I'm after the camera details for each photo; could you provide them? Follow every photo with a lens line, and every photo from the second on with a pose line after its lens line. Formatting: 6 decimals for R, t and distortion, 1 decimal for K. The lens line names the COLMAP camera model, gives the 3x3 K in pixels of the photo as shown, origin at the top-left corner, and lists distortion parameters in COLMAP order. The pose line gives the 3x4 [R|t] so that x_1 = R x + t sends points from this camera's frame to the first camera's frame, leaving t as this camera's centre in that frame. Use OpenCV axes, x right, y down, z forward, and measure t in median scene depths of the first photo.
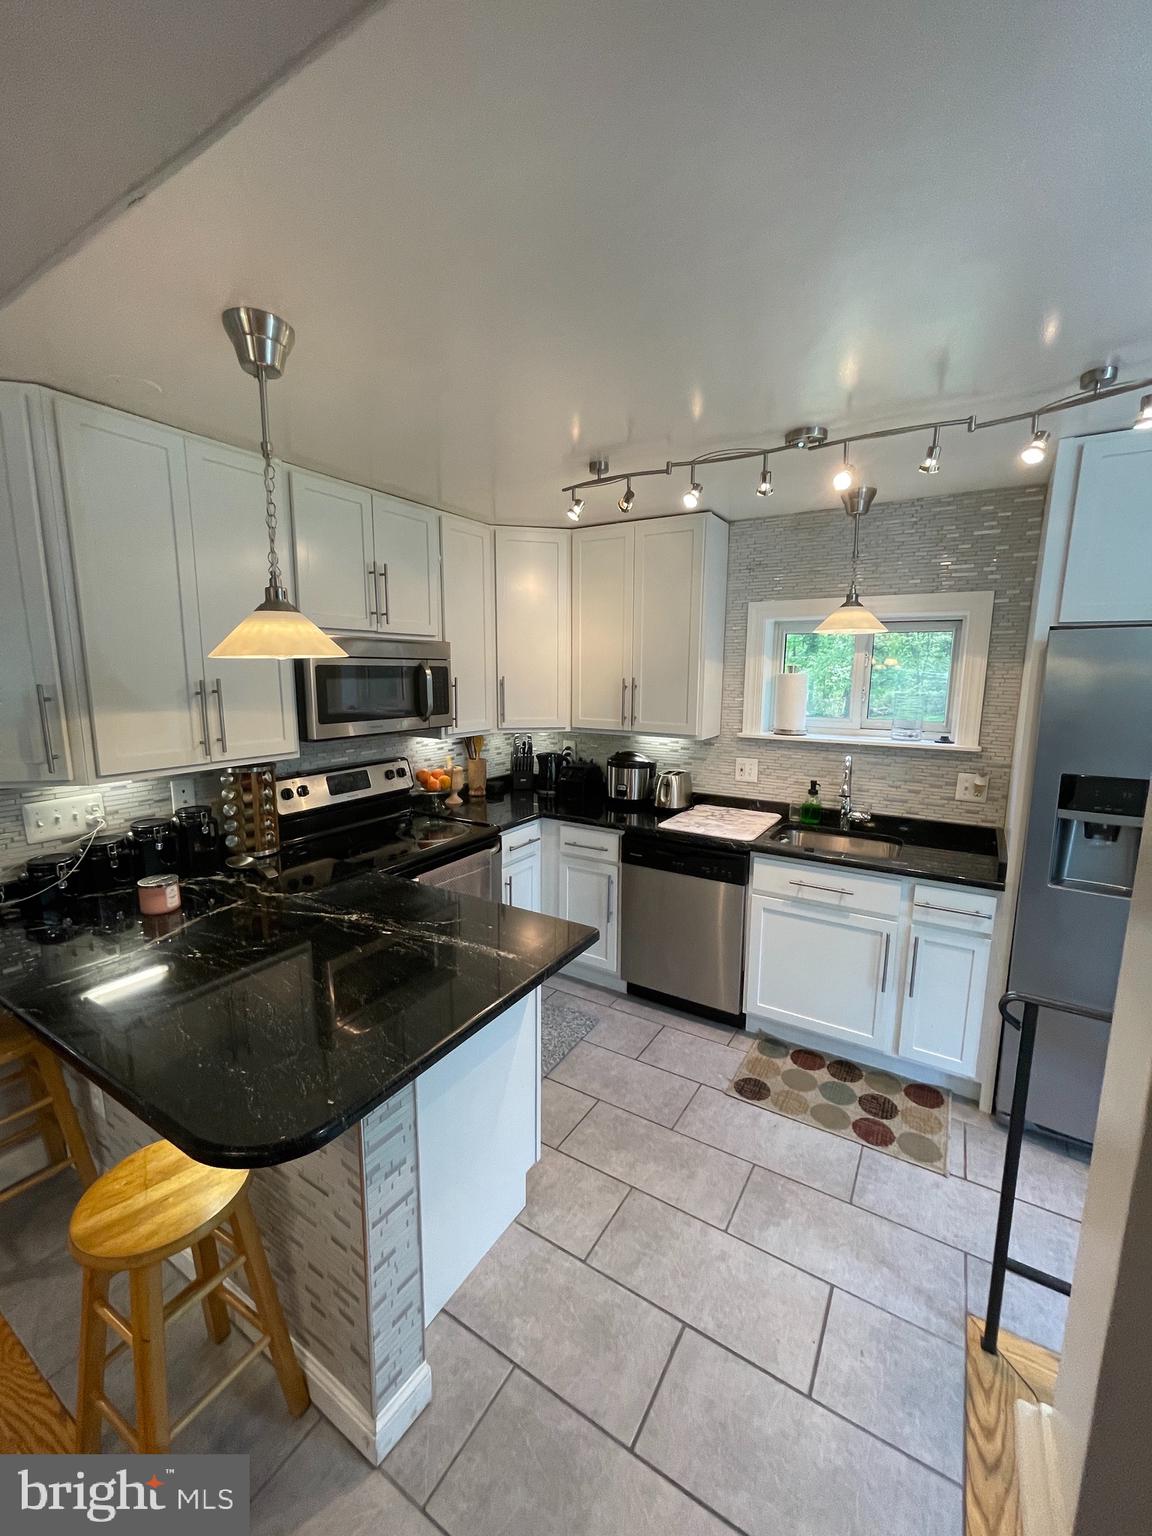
lens RADIAL K [[617.0, 0, 579.3], [0, 617.0, 765.6], [0, 0, 1]] dist [-0.006628, 0.002061]
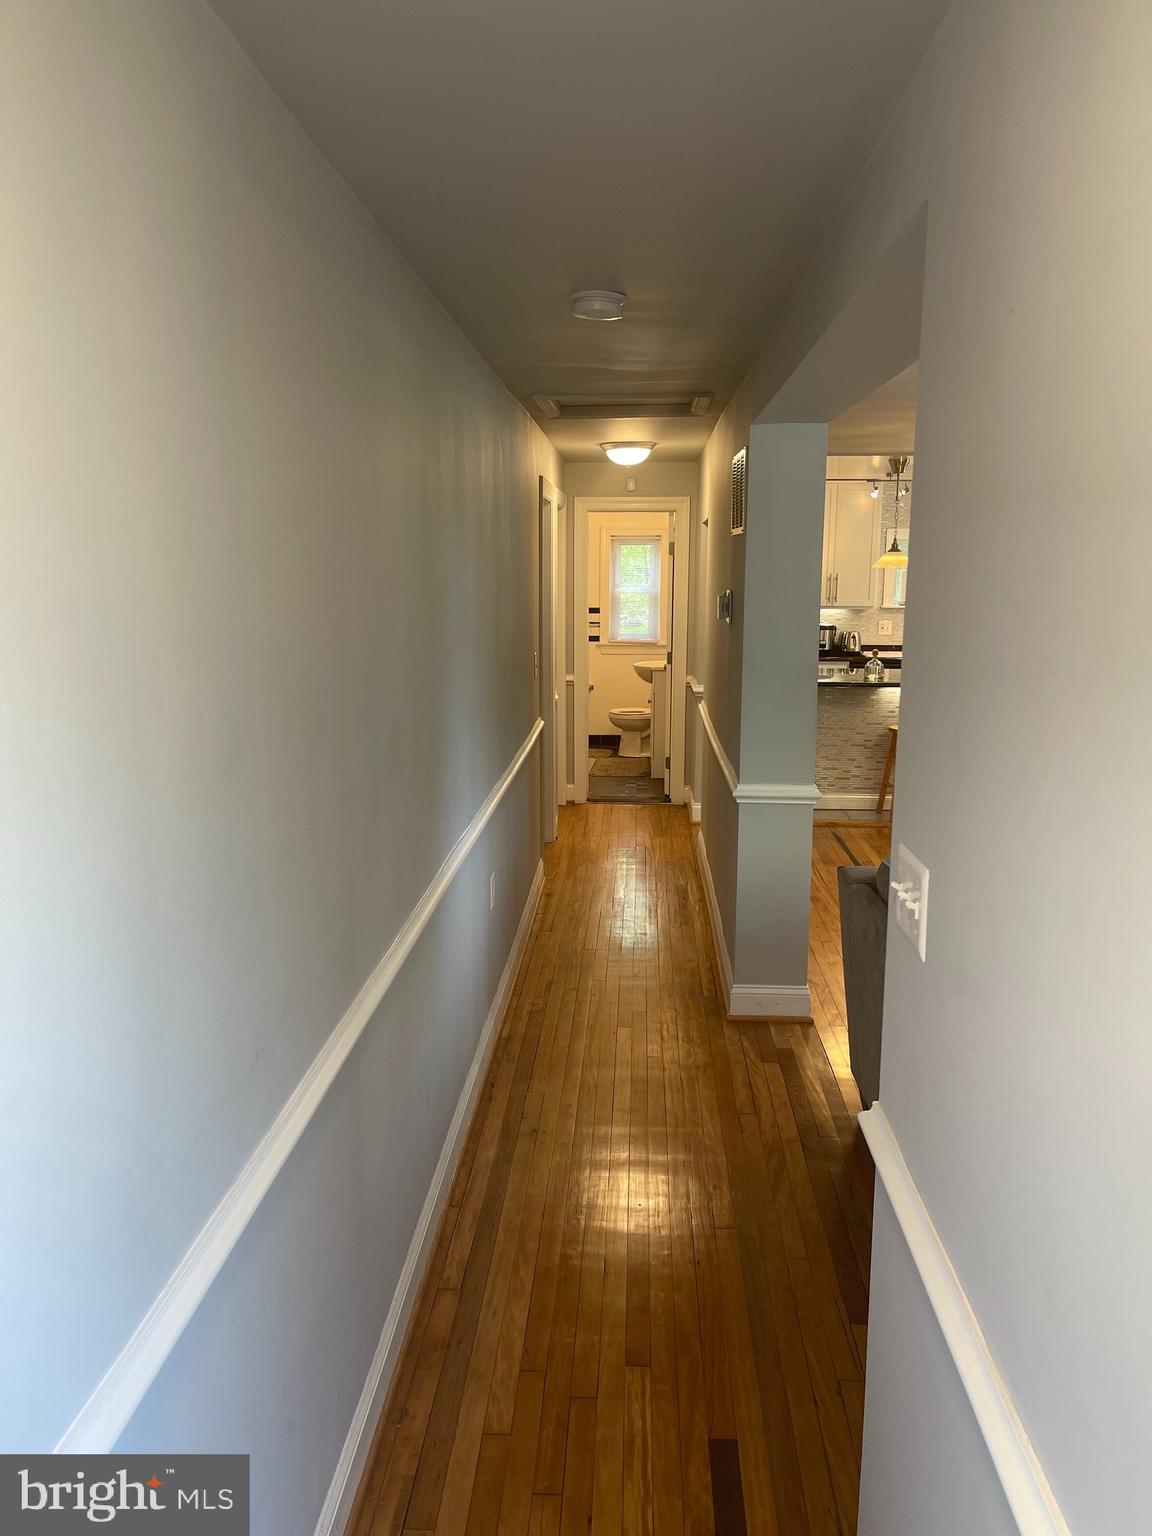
lens RADIAL K [[1158.7, 0, 570.1], [0, 1158.7, 760.6], [0, 0, 1]] dist [0.052714, -0.026312]
pose [[0.882224, -0.084384, 0.463206, -2.438197], [0.074965, 0.996433, 0.038745, 0.222619], [-0.464823, 0.000542, 0.885403, -1.732294]]
